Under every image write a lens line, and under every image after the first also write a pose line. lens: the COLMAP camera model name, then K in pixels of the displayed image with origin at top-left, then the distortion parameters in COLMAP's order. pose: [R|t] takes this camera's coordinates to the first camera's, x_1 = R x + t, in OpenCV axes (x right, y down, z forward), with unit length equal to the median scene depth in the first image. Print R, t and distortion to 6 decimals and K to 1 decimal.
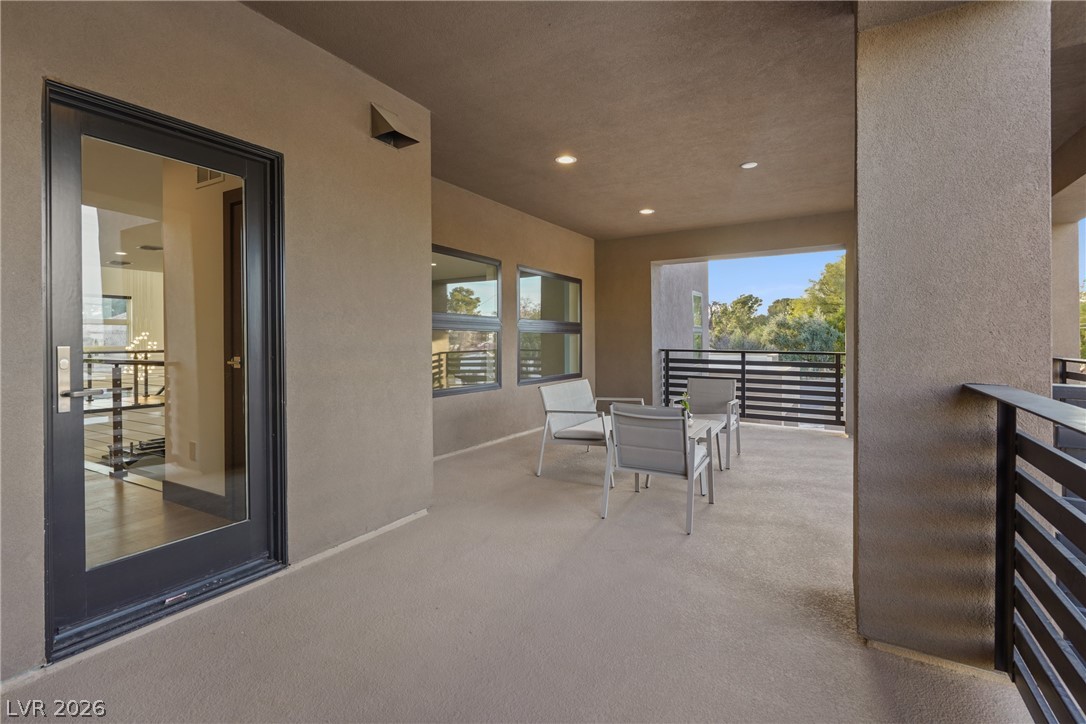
lens RADIAL K [[503.5, 0, 544.5], [0, 503.5, 354.3], [0, 0, 1]] dist [-0.000556, 0.000380]
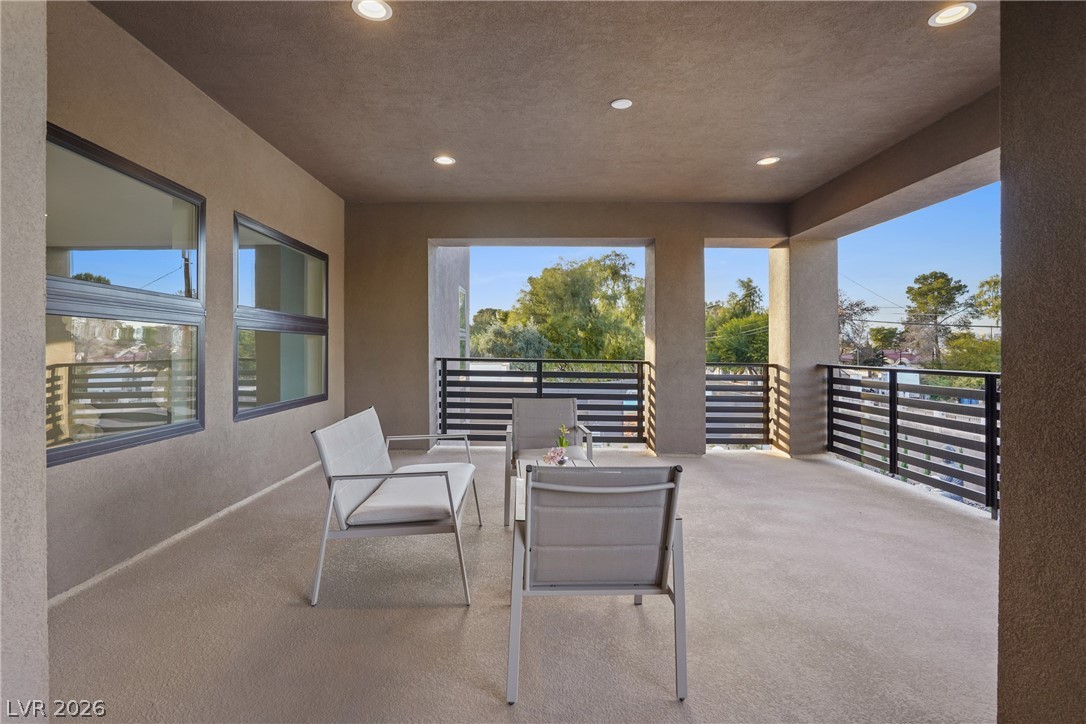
lens RADIAL K [[540.4, 0, 538.6], [0, 540.4, 356.8], [0, 0, 1]] dist [-0.049274, 0.023216]
pose [[0.855496, -0.002382, 0.517803, -0.055676], [0.009383, 0.999897, -0.010903, -0.001777], [-0.517724, 0.014186, 0.855430, 0.238174]]
